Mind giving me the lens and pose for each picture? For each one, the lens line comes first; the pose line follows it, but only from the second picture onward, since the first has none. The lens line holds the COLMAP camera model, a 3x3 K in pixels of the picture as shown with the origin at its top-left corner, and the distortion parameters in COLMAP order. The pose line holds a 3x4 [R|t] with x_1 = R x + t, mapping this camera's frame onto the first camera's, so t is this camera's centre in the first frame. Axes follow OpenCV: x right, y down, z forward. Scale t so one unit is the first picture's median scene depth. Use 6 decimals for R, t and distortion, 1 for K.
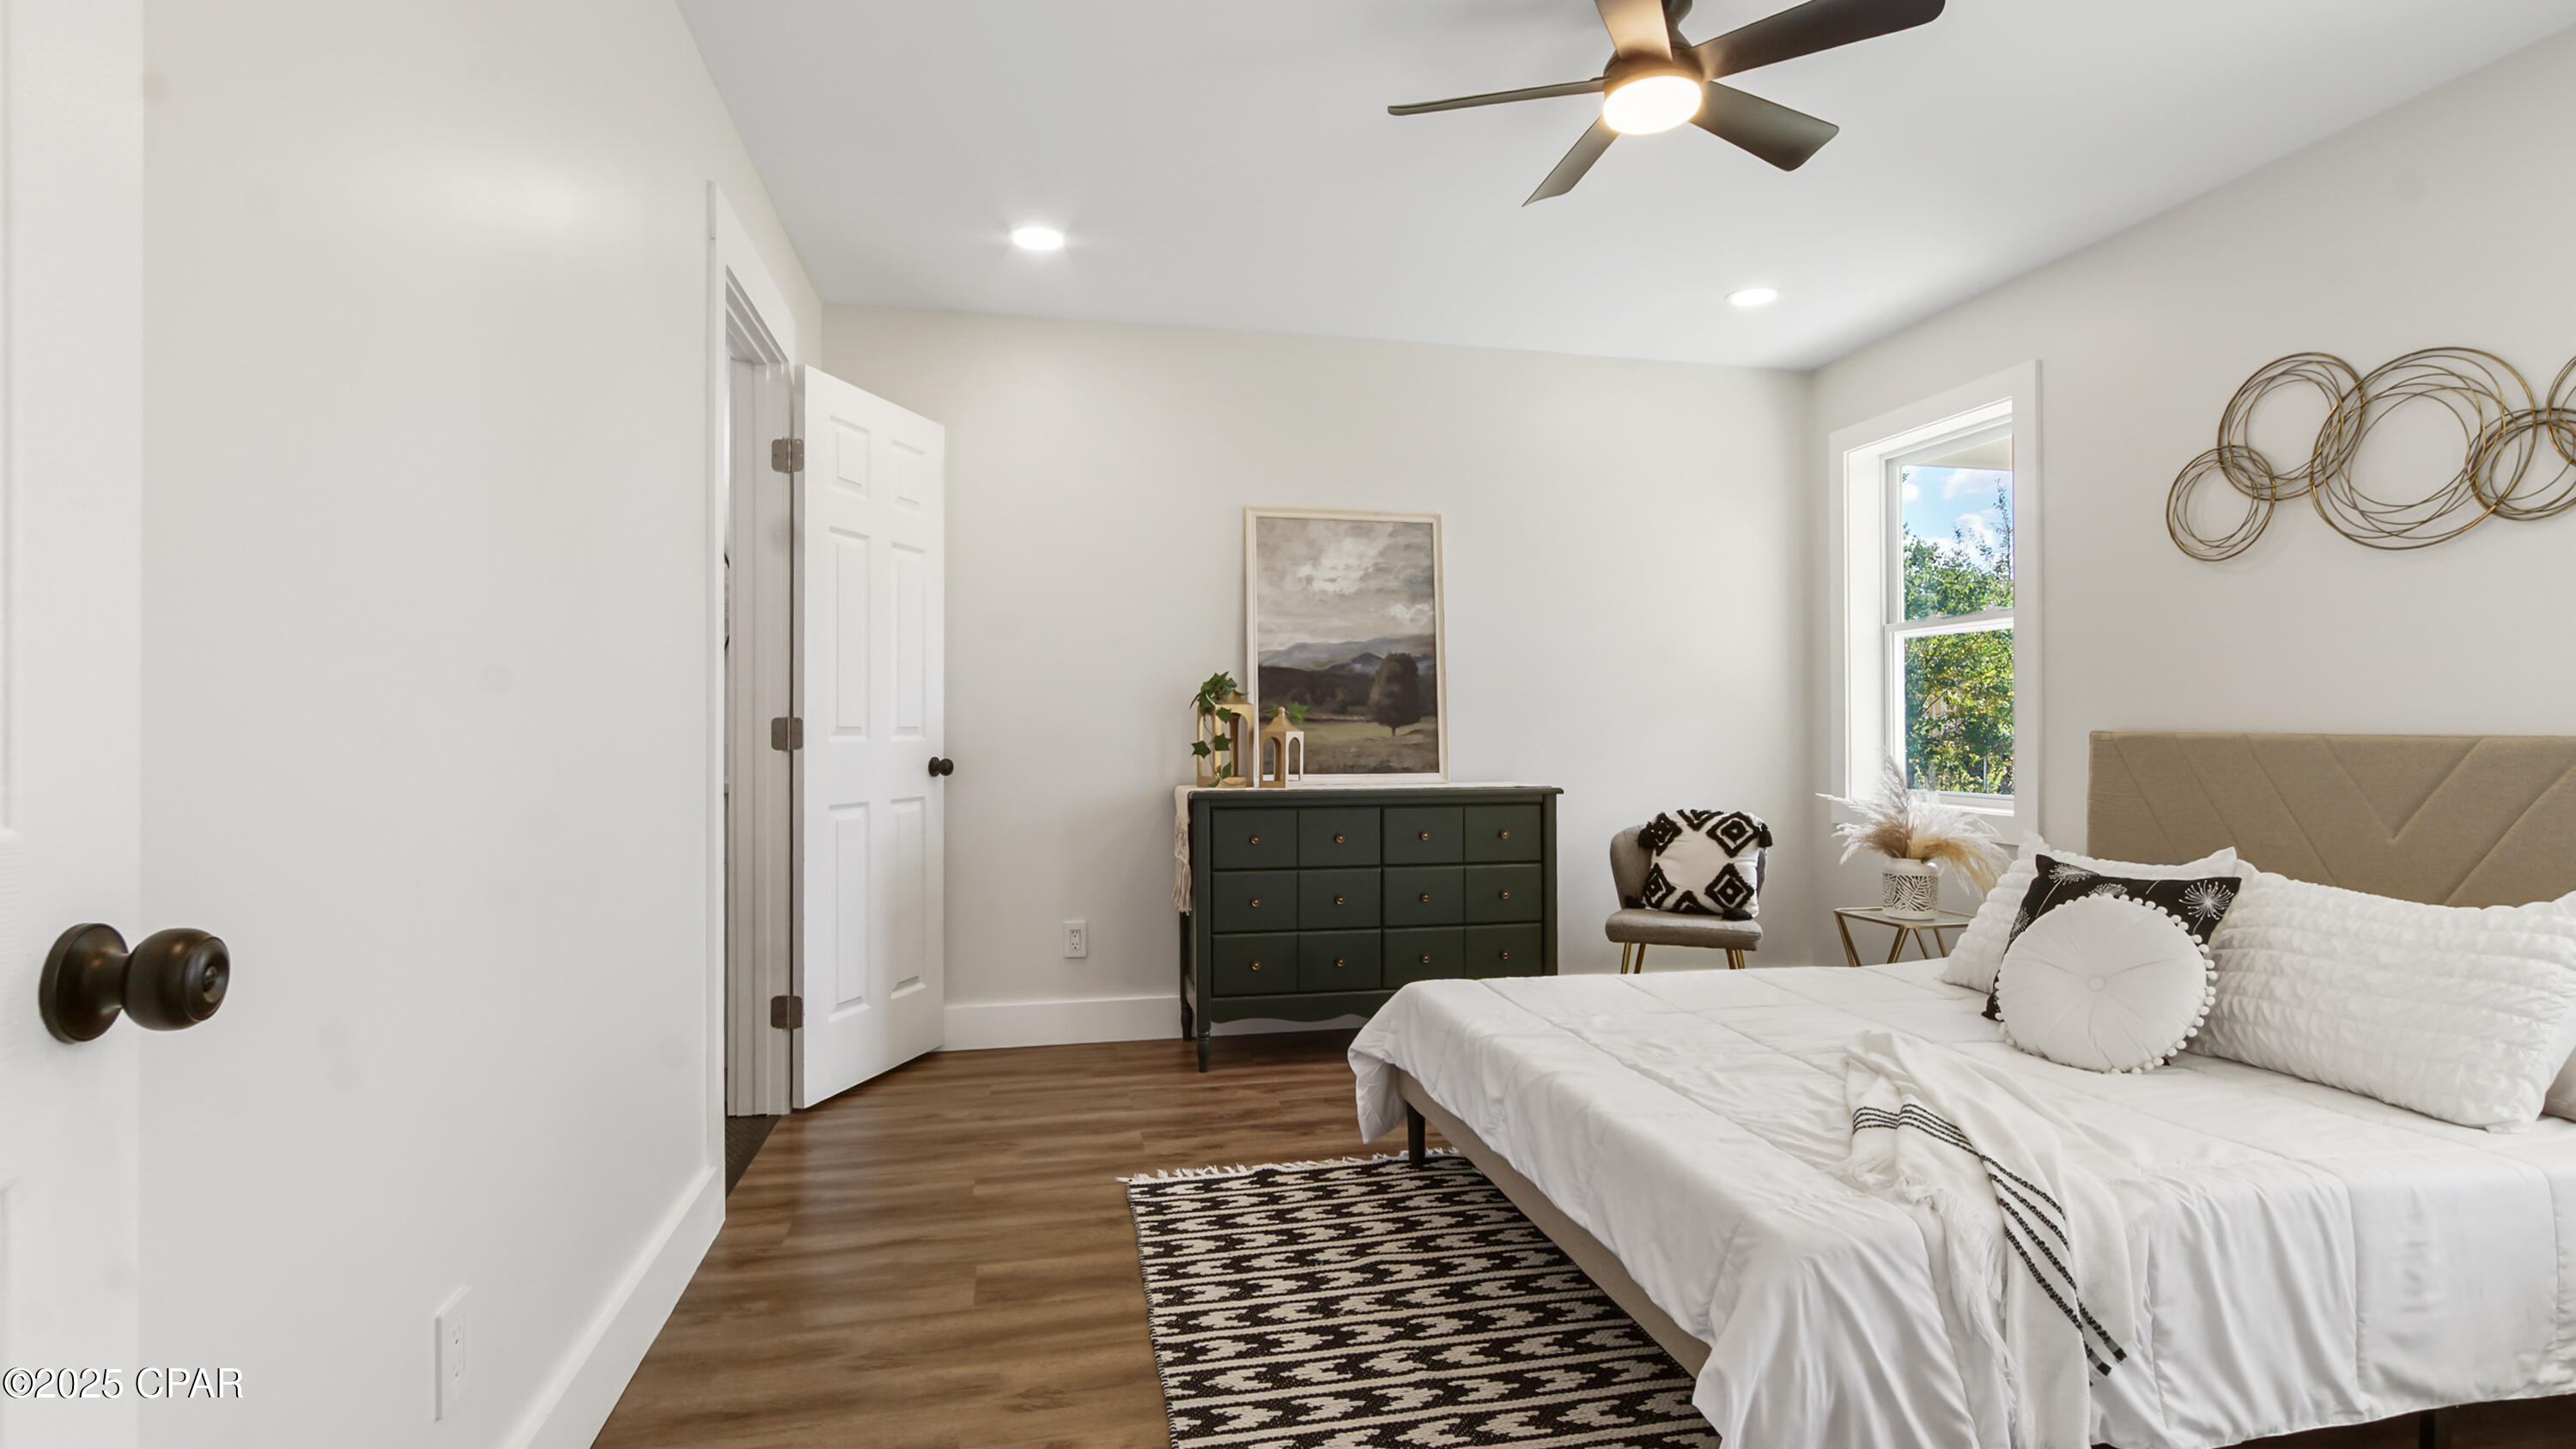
lens RADIAL K [[1187.6, 0, 1271.3], [0, 1187.6, 725.0], [0, 0, 1]] dist [-0.008820, 0.002895]
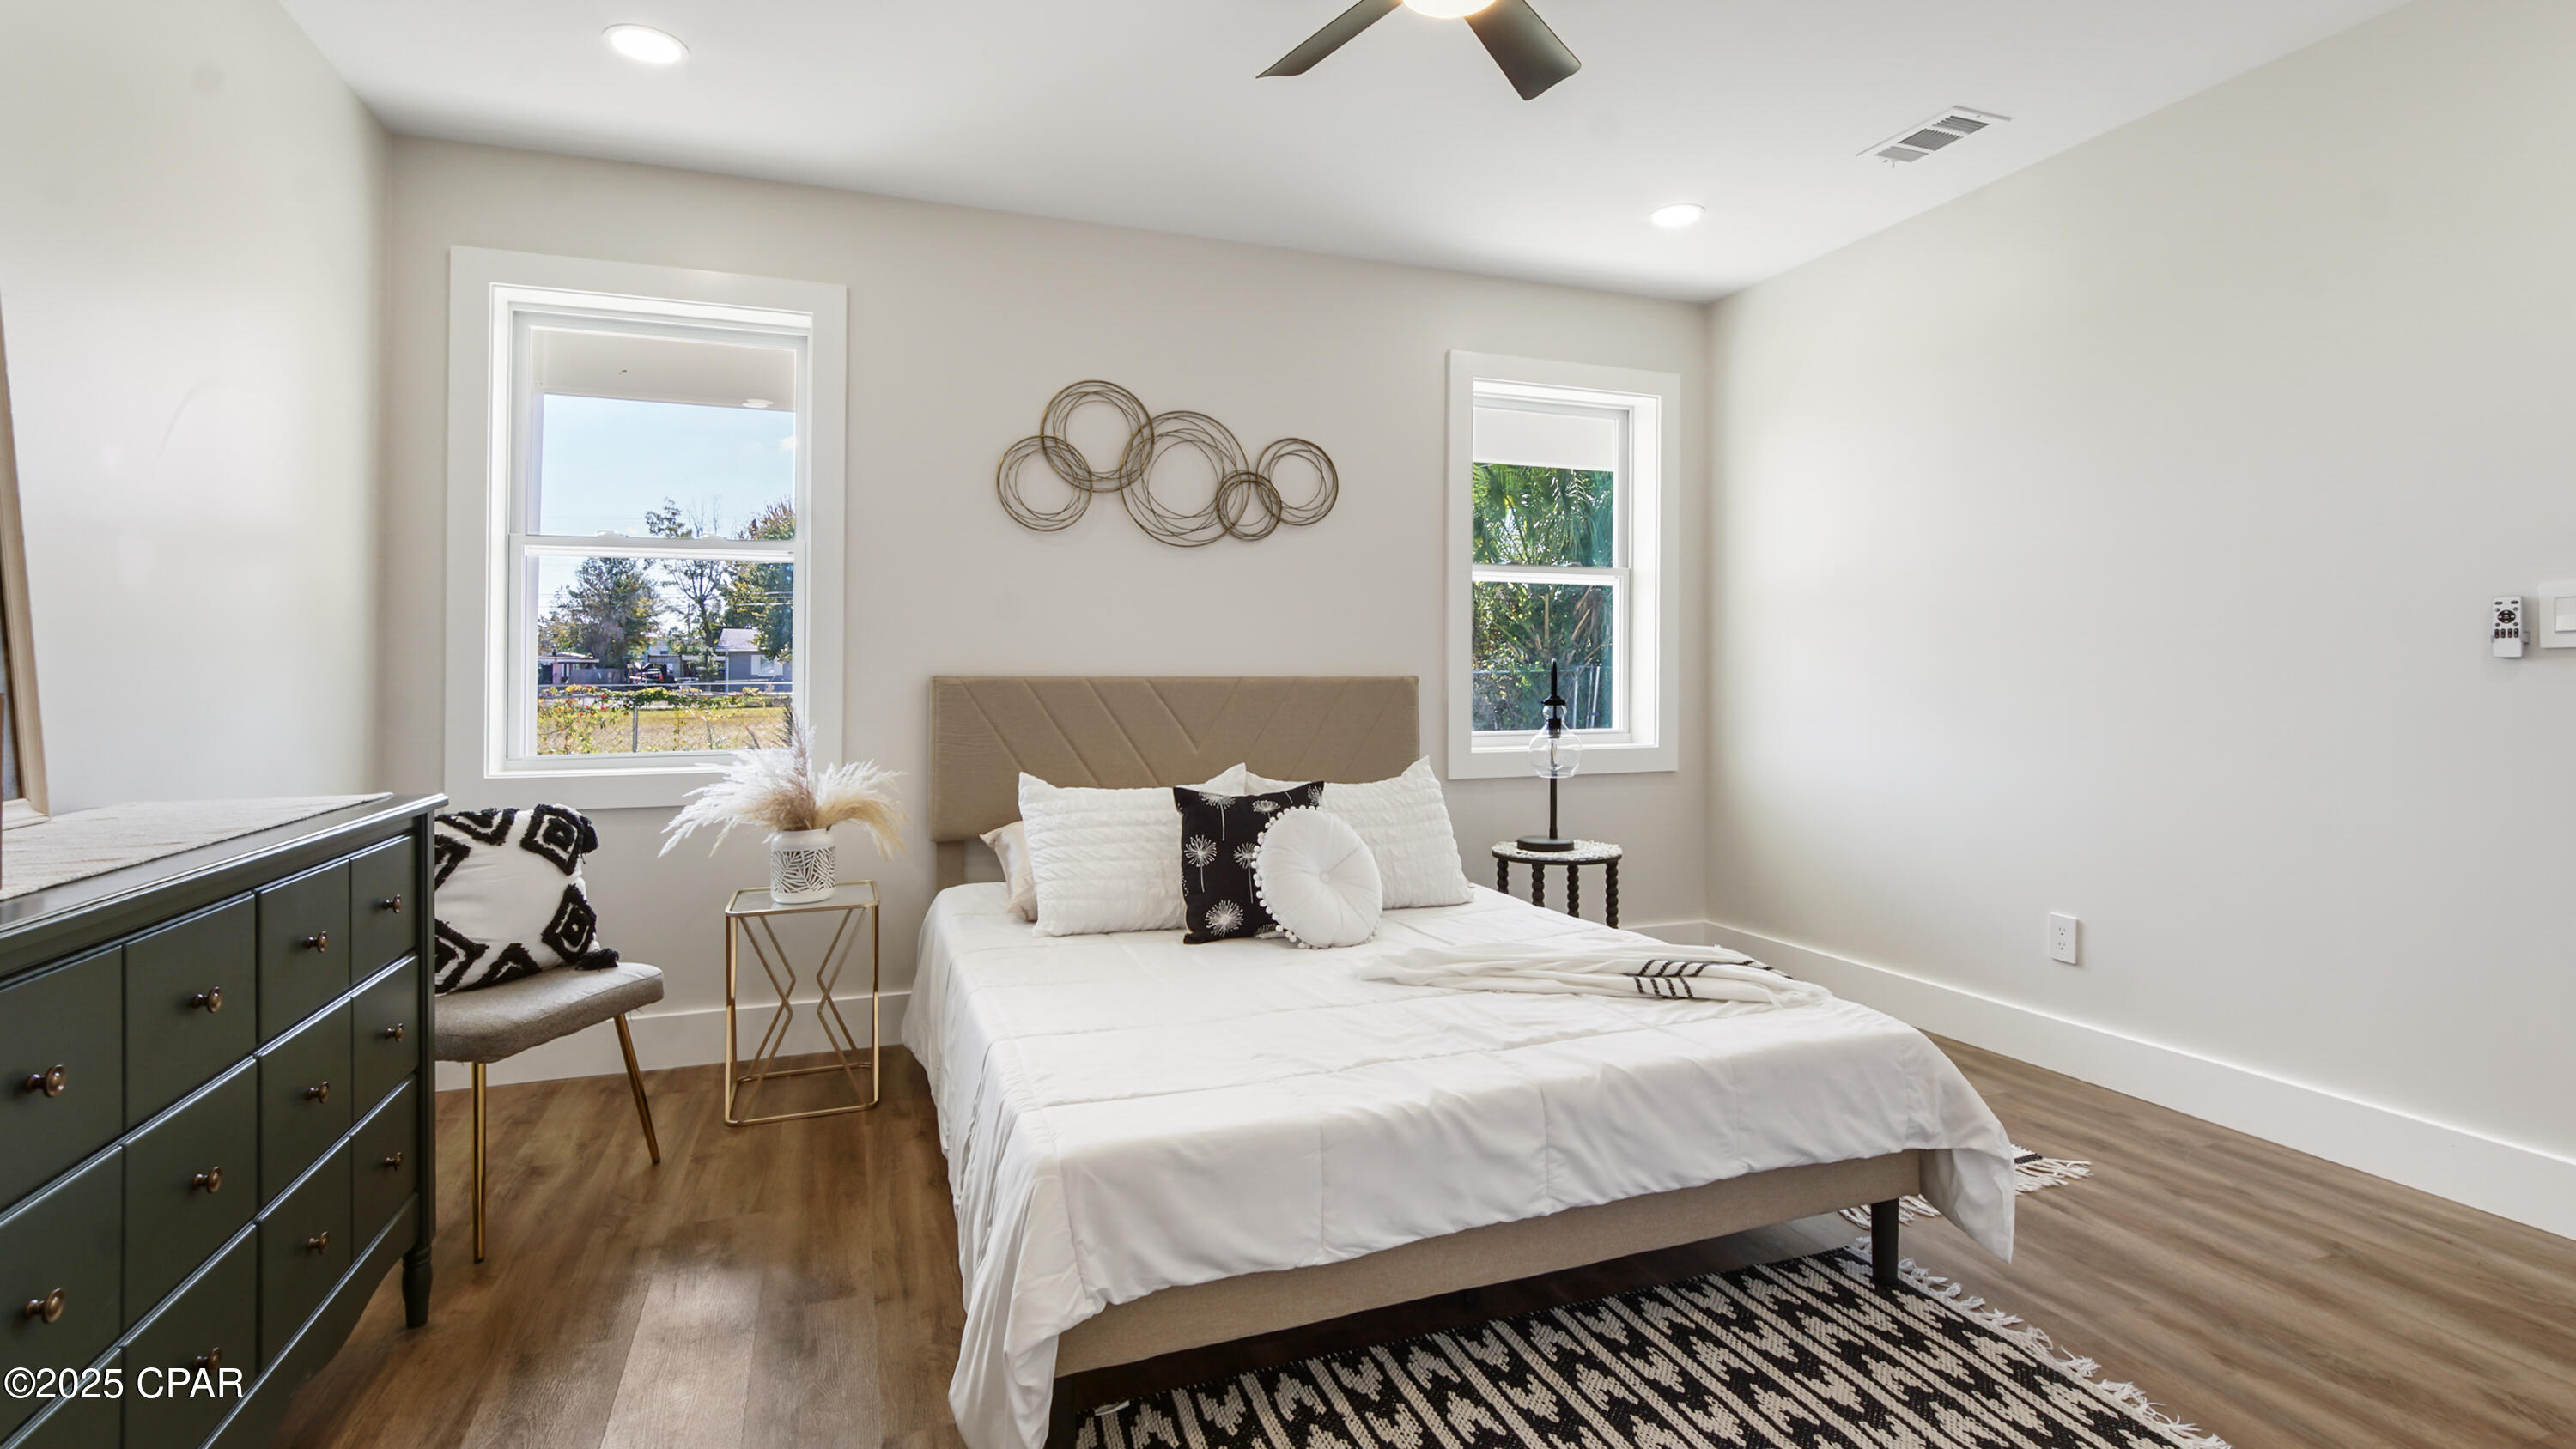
lens RADIAL K [[1187.6, 0, 1289.1], [0, 1187.6, 661.0], [0, 0, 1]] dist [-0.008820, 0.002895]
pose [[-0.148622, 0.001649, 0.988893, -0.425413], [-0.003481, 0.999992, -0.002190, -0.007723], [-0.988888, -0.003767, -0.148615, 0.962969]]
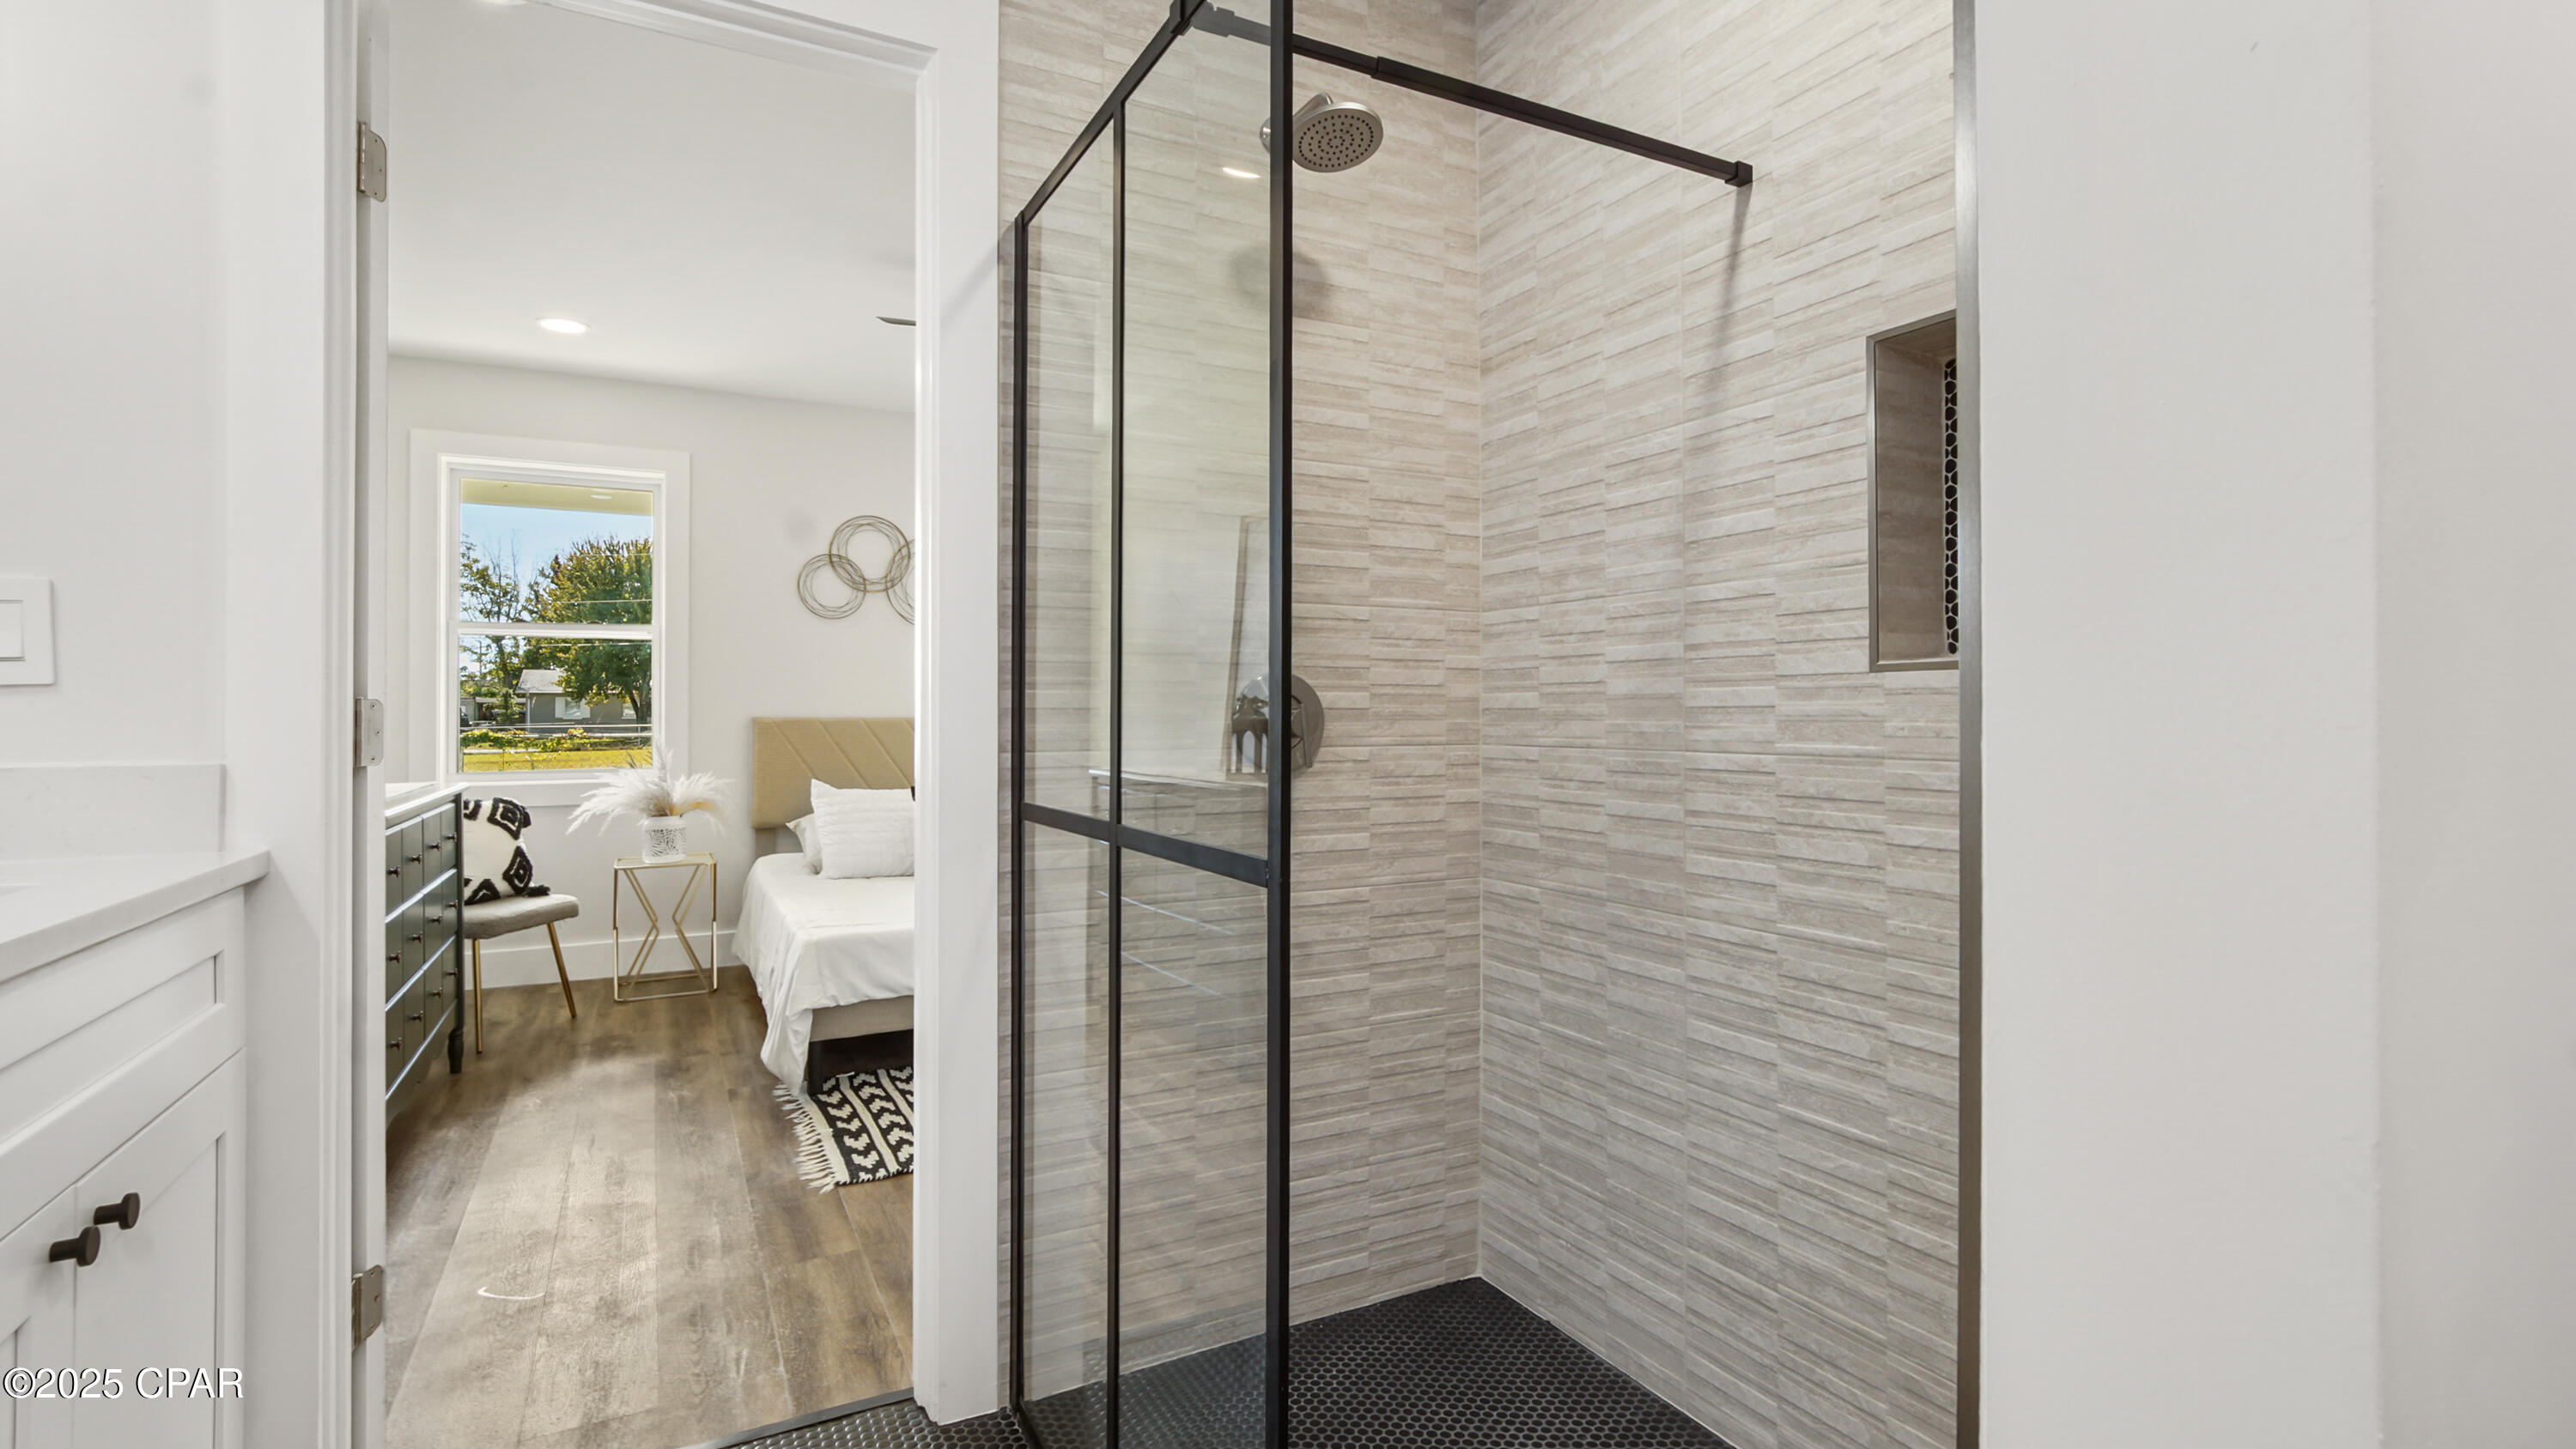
lens RADIAL K [[1187.6, 0, 1291.5], [0, 1187.6, 715.5], [0, 0, 1]] dist [-0.008820, 0.002895]
pose [[-0.279450, -0.008212, 0.960125, -1.105252], [-0.003804, 0.999965, 0.007445, -0.012648], [-0.960153, -0.001572, -0.279472, 0.863552]]
